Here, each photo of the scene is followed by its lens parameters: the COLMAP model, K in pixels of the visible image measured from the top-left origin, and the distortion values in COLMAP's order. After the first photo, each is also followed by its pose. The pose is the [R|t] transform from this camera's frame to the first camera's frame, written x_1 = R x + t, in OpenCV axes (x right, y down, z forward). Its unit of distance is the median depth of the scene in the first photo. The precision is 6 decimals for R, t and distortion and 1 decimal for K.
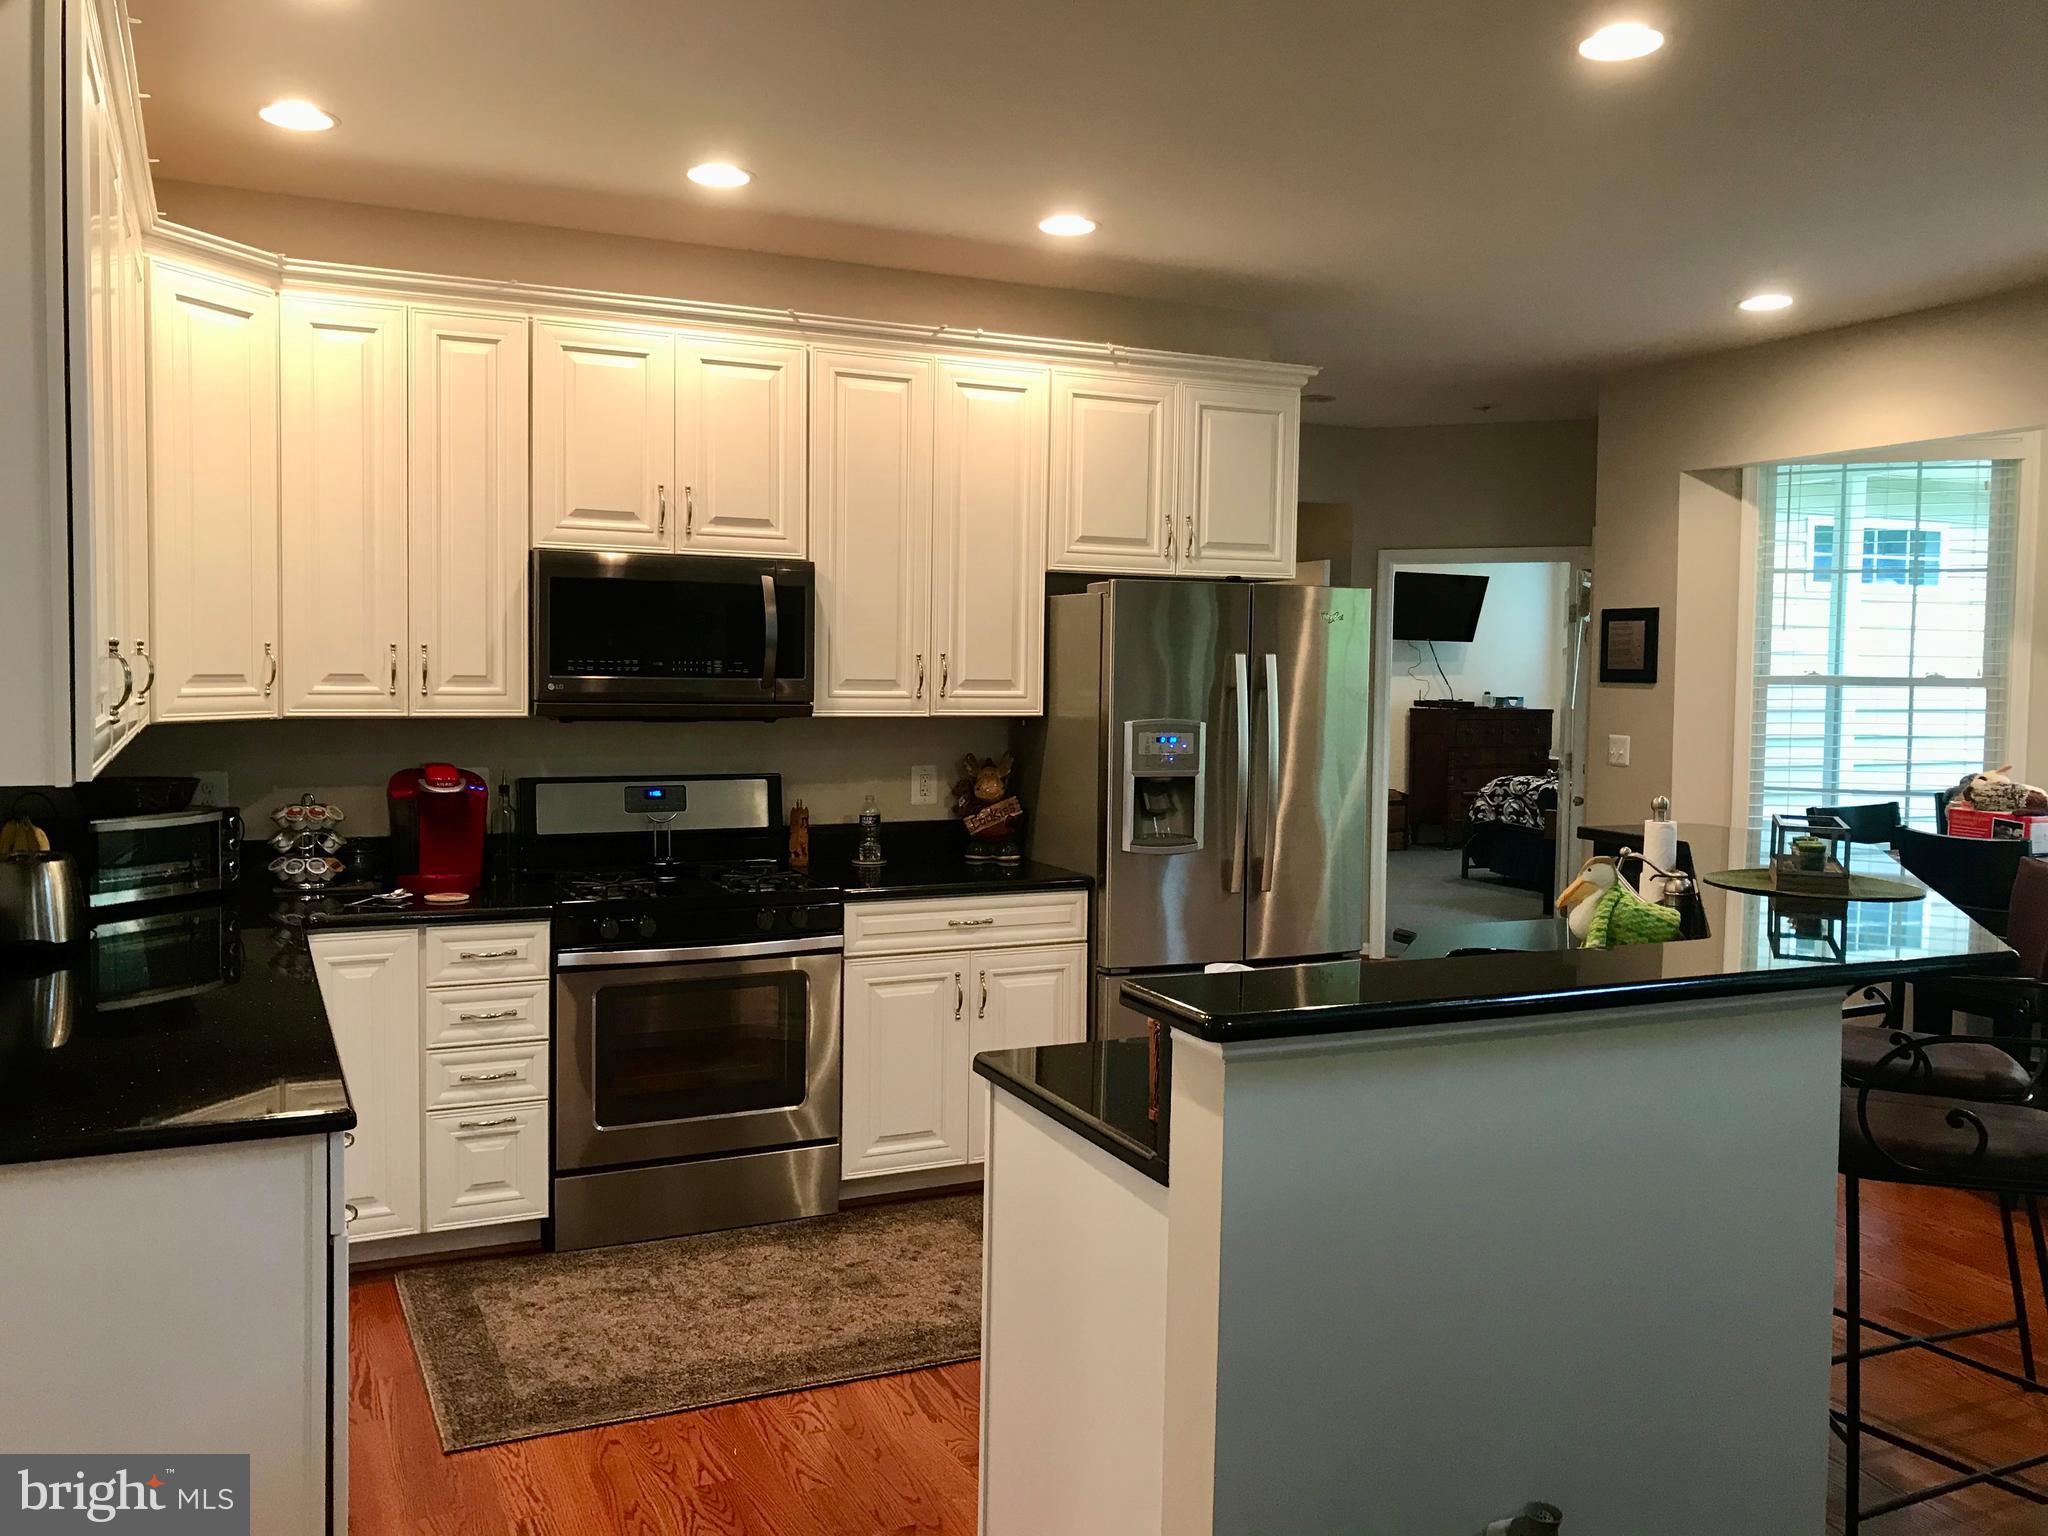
lens RADIAL K [[1678.4, 0, 1032.3], [0, 1678.4, 768.9], [0, 0, 1]] dist [0.035642, -0.033240]
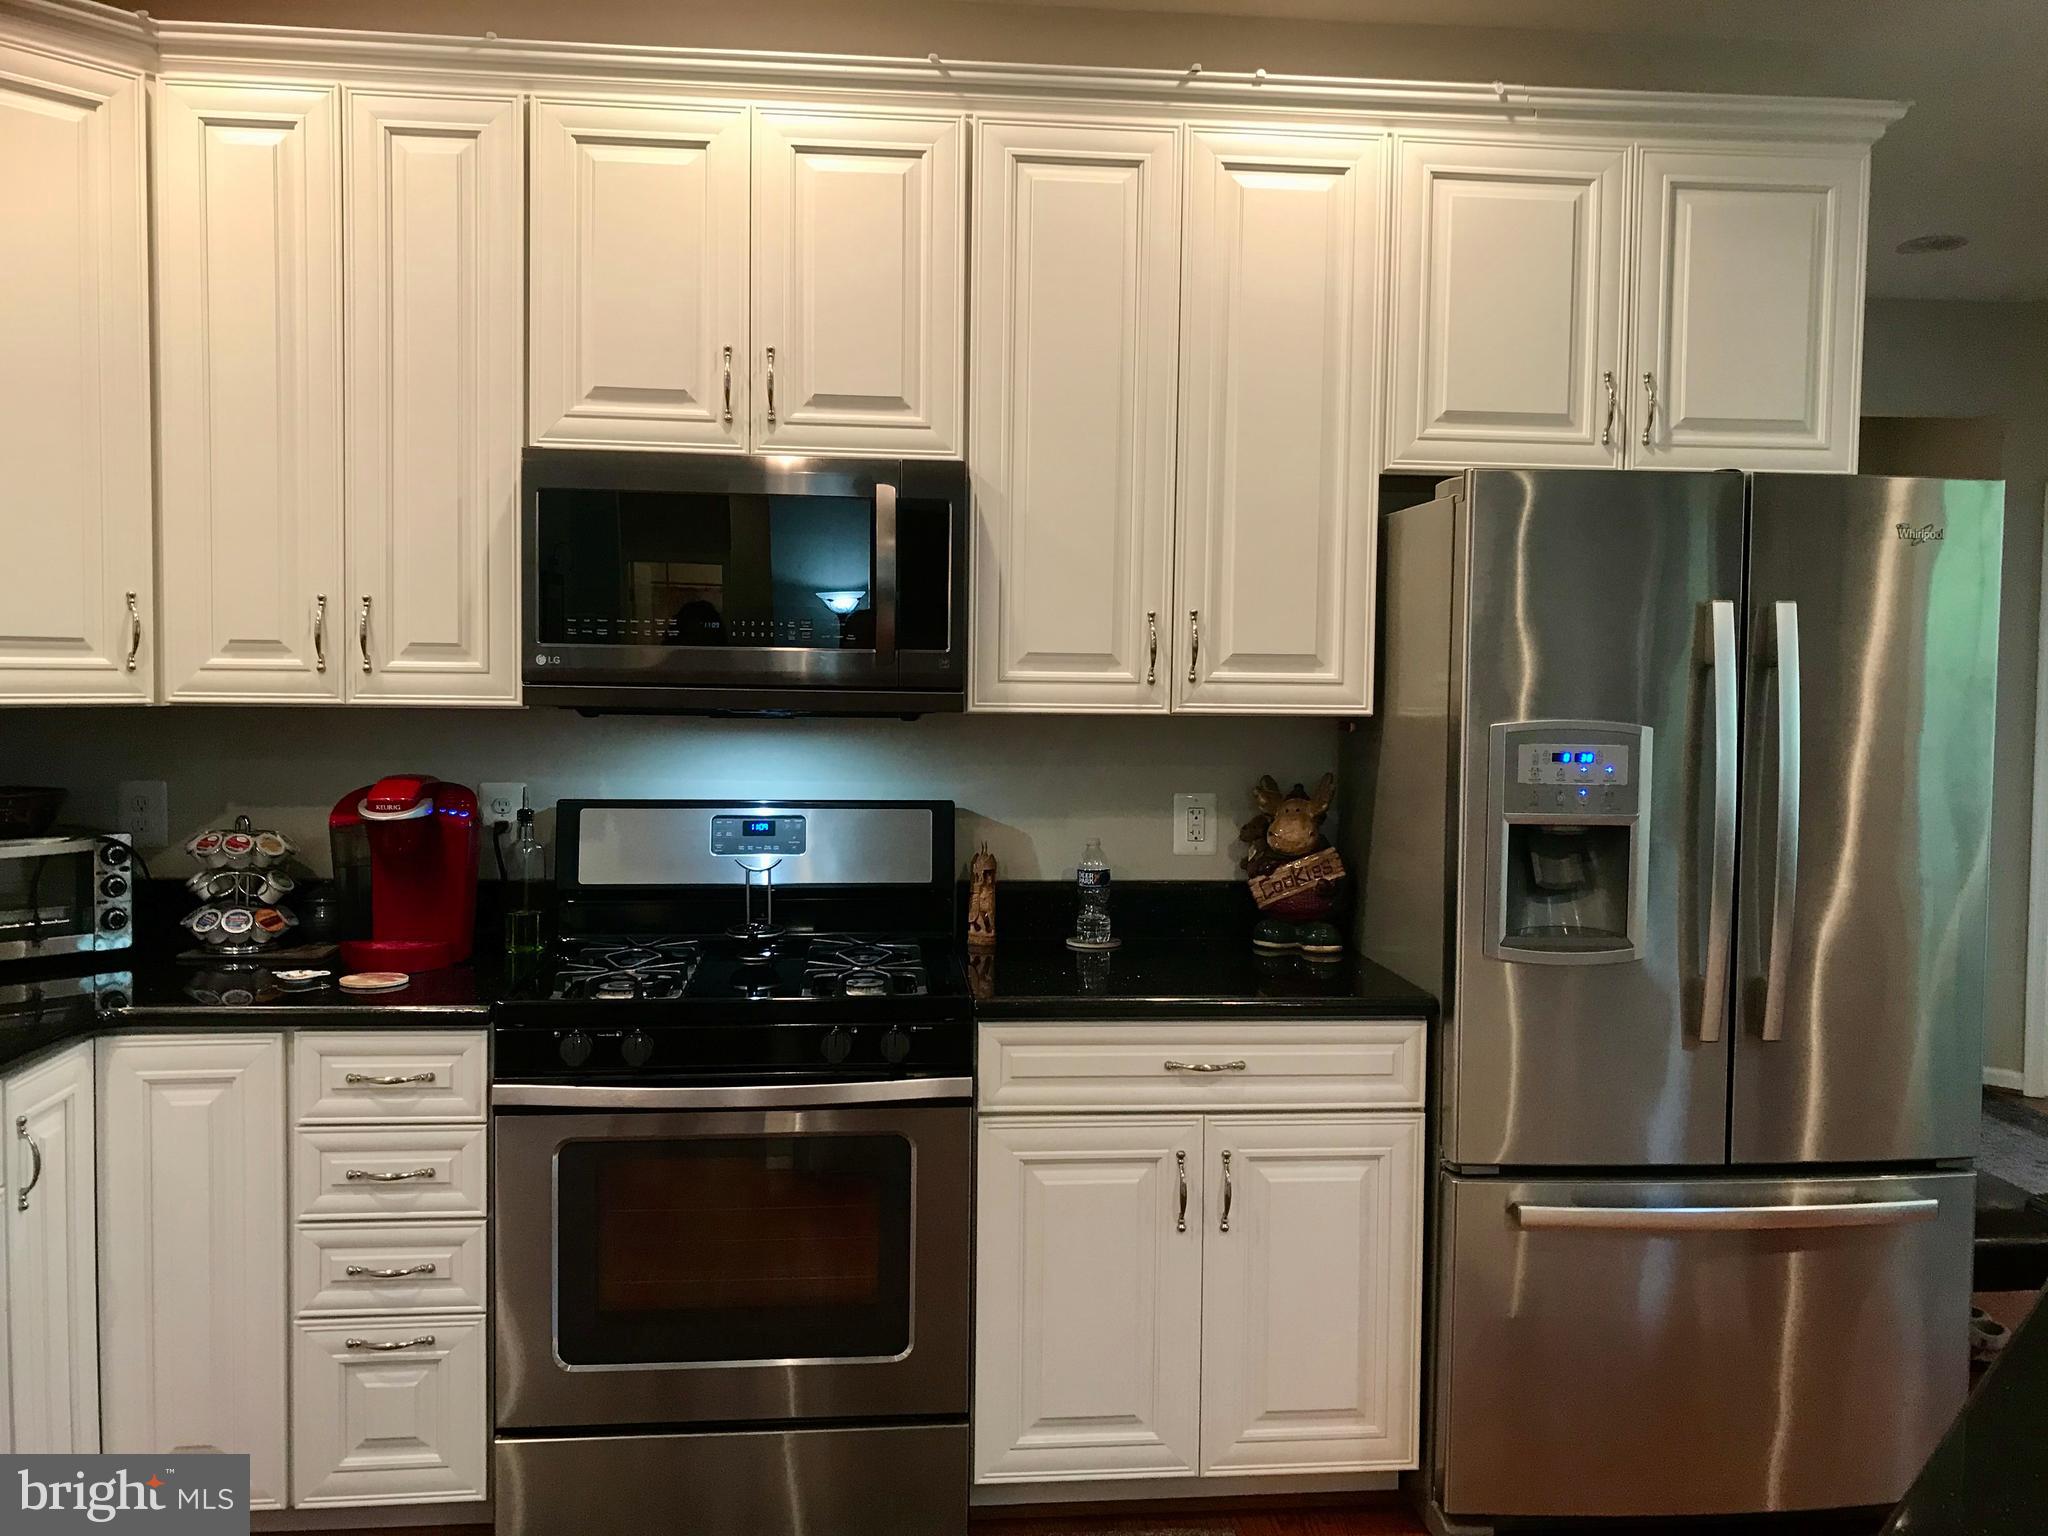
lens RADIAL K [[1678.4, 0, 1013.7], [0, 1678.4, 752.5], [0, 0, 1]] dist [0.035642, -0.033240]
pose [[0.939952, 0.014957, -0.340979, 0.098296], [-0.021709, 0.999636, -0.015994, -0.006497], [0.340616, 0.022436, 0.939935, 0.423630]]
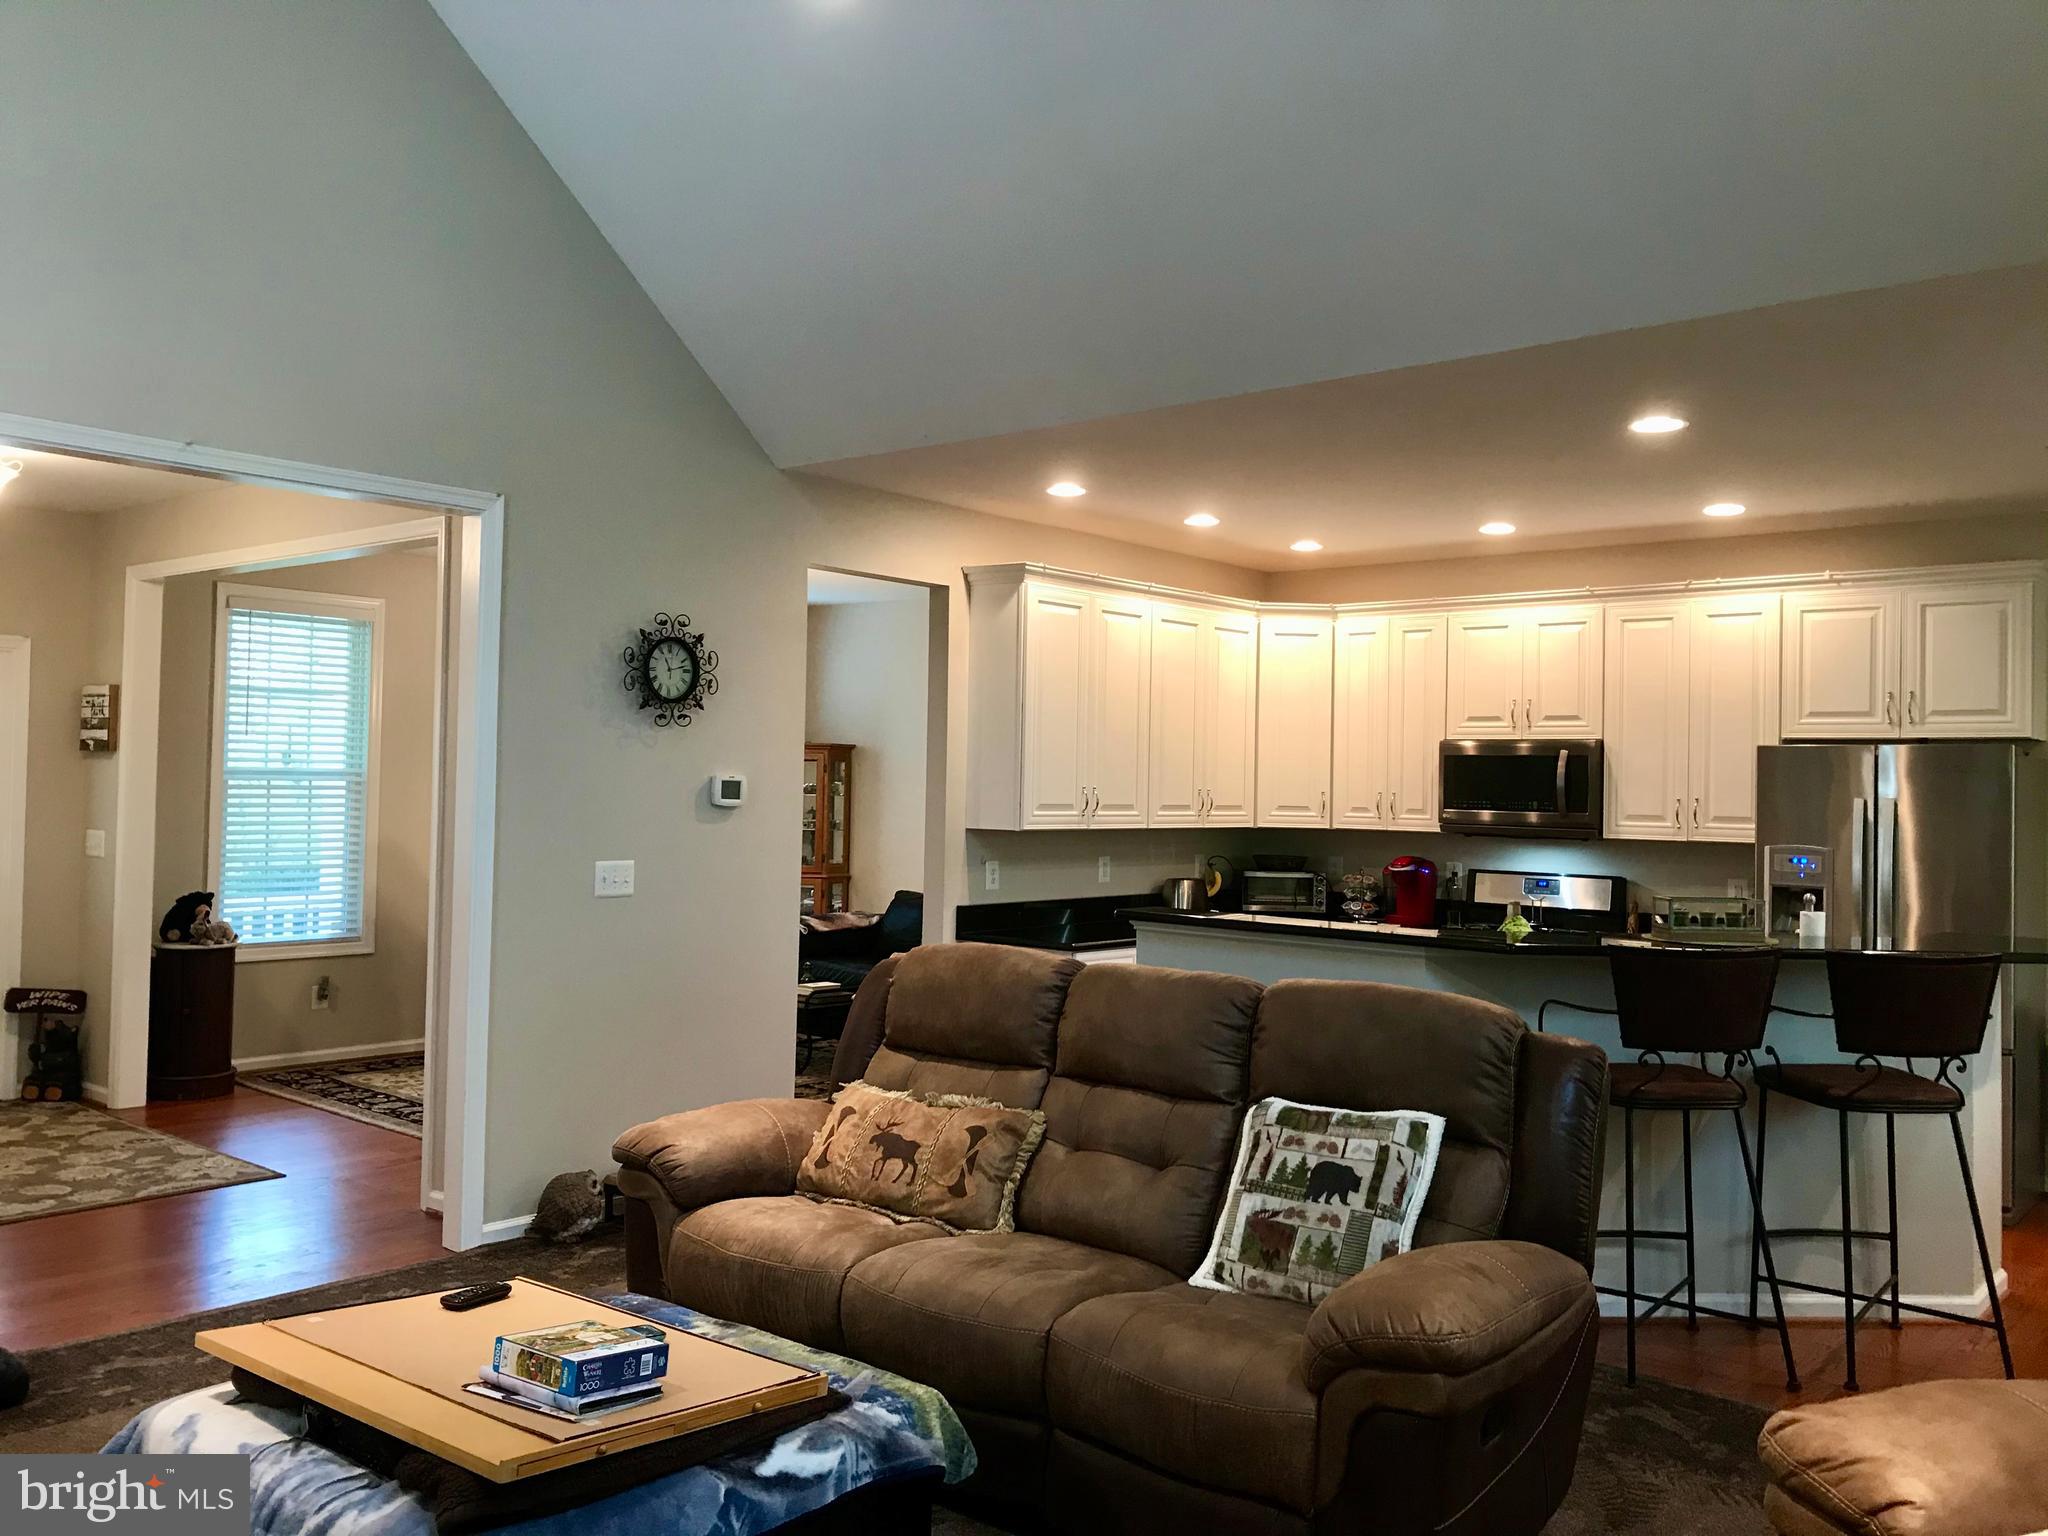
lens RADIAL K [[1678.4, 0, 1032.7], [0, 1678.4, 768.3], [0, 0, 1]] dist [0.035642, -0.033240]
pose [[0.413081, -0.016262, -0.910549, 1.095325], [-0.072463, 0.996083, -0.050664, 0.022472], [0.907807, 0.086910, 0.410285, -0.136103]]
